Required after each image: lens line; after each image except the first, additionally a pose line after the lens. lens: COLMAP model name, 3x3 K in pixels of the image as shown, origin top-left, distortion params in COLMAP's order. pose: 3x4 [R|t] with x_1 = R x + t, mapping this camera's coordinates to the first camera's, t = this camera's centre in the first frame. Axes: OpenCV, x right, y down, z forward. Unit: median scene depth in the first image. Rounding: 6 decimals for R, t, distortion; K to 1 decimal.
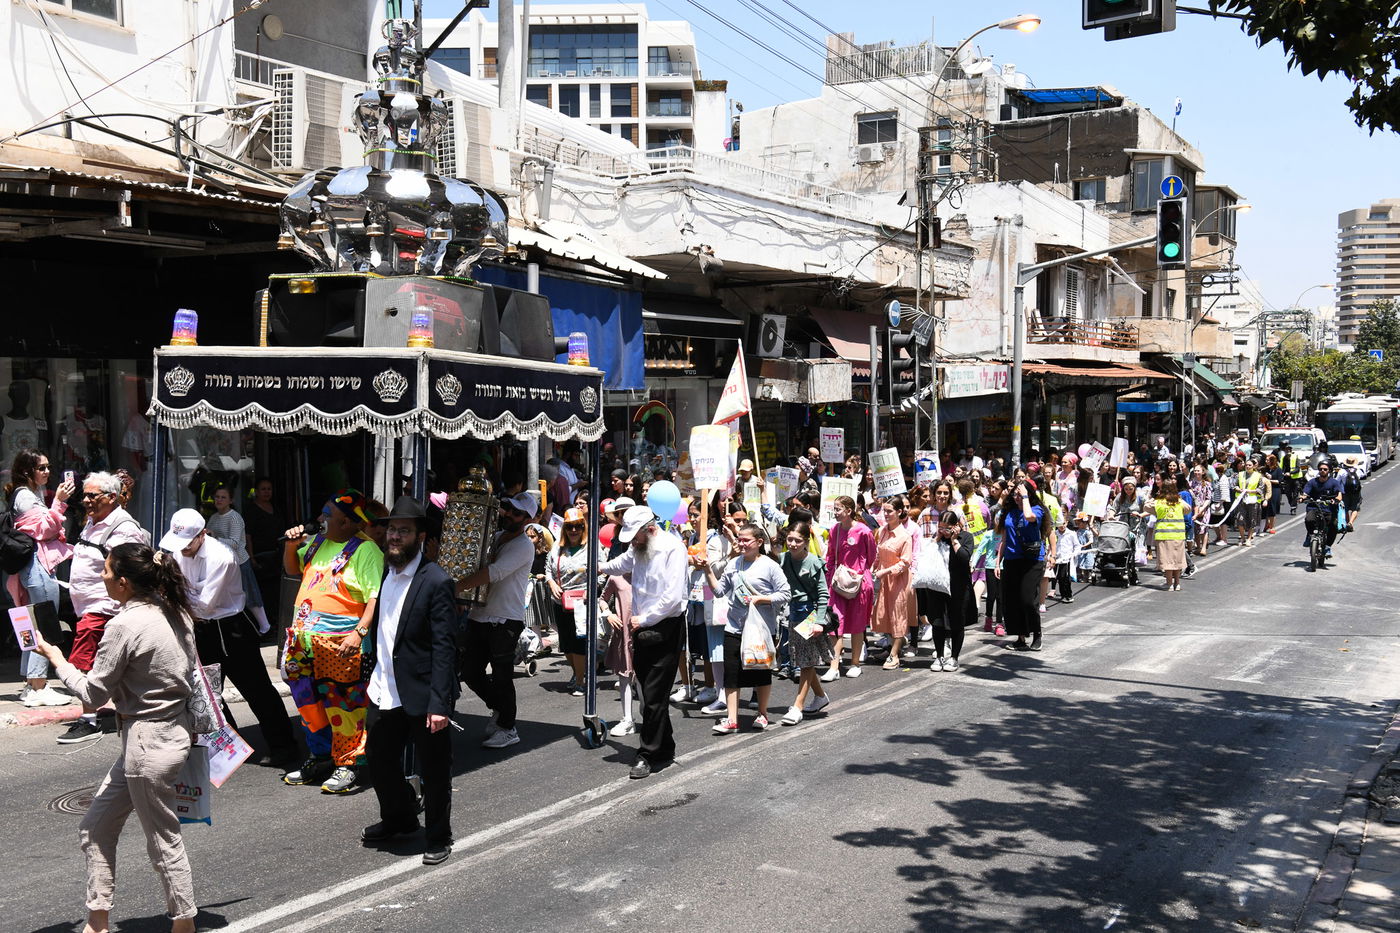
lens RADIAL K [[1348.9, 0, 700.0], [0, 1348.9, 466.5], [0, 0, 1]] dist [0.067824, -0.002655]
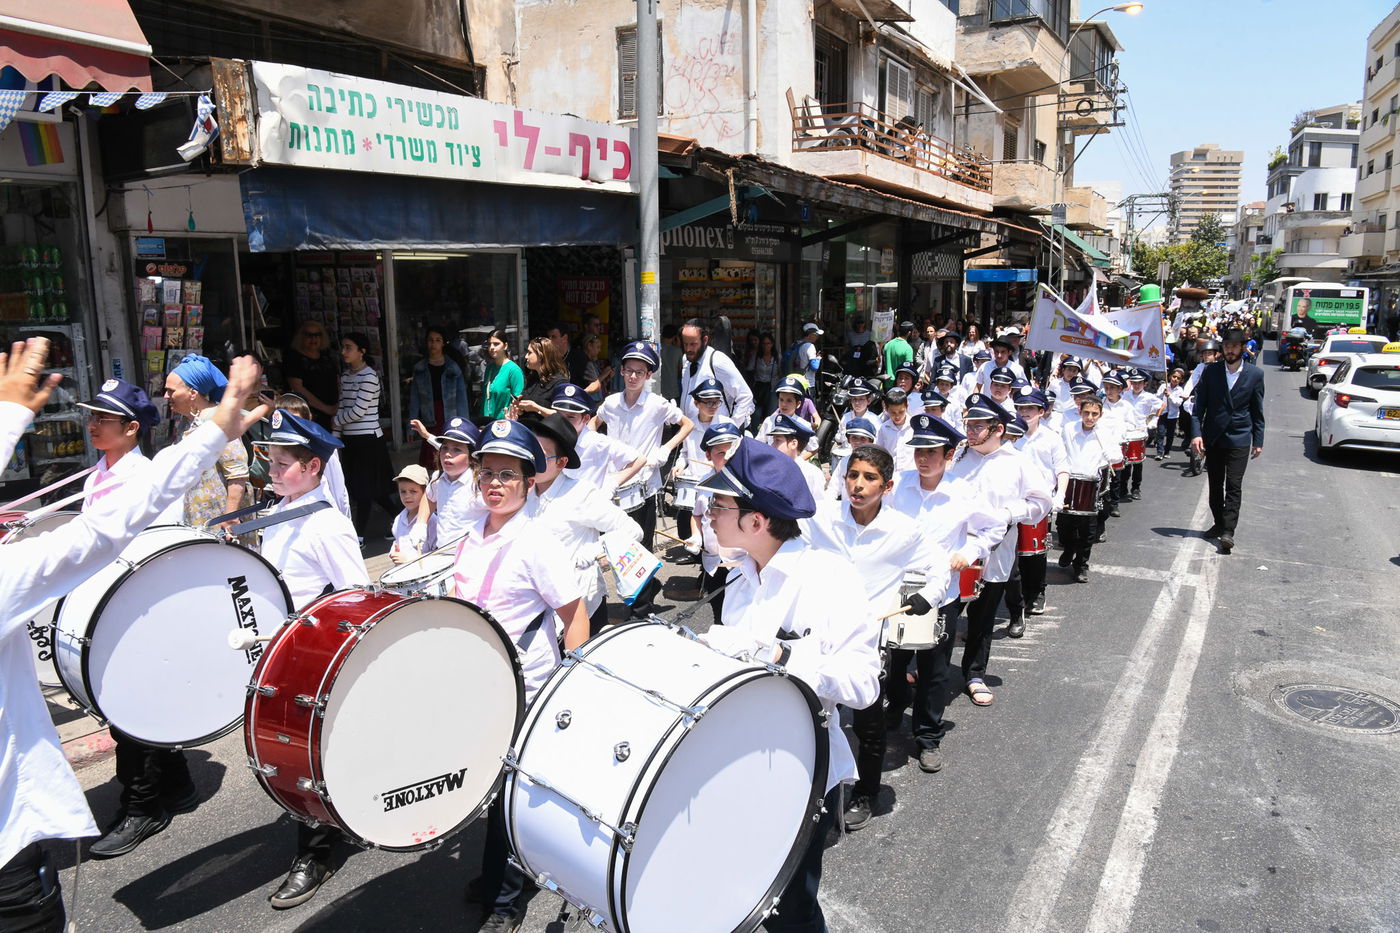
lens RADIAL K [[955.7, 0, 700.0], [0, 955.7, 466.5], [0, 0, 1]] dist [-0.062229, 0.005550]
pose [[0.999871, -0.005443, -0.015119, 0.165282], [0.007304, 0.992017, 0.125896, -0.004857], [0.014313, -0.125990, 0.991928, 0.454544]]
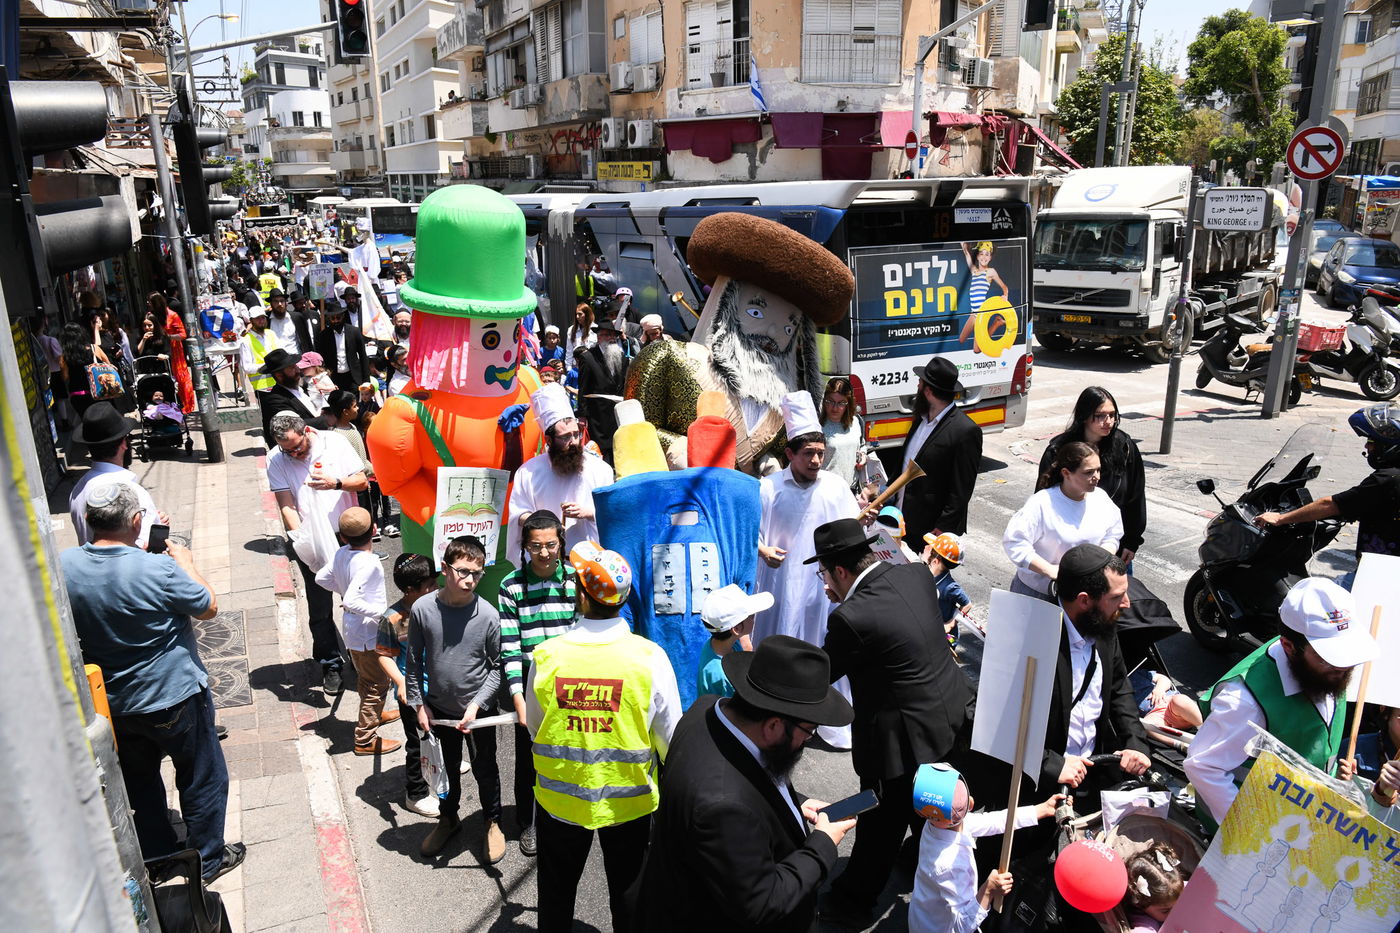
lens RADIAL K [[955.7, 0, 700.0], [0, 955.7, 466.5], [0, 0, 1]] dist [-0.062229, 0.005550]
pose [[0.558774, -0.252819, 0.789844, -0.057581], [0.061214, 0.962375, 0.264738, -0.021481], [-0.827058, -0.099579, 0.553227, 0.261267]]
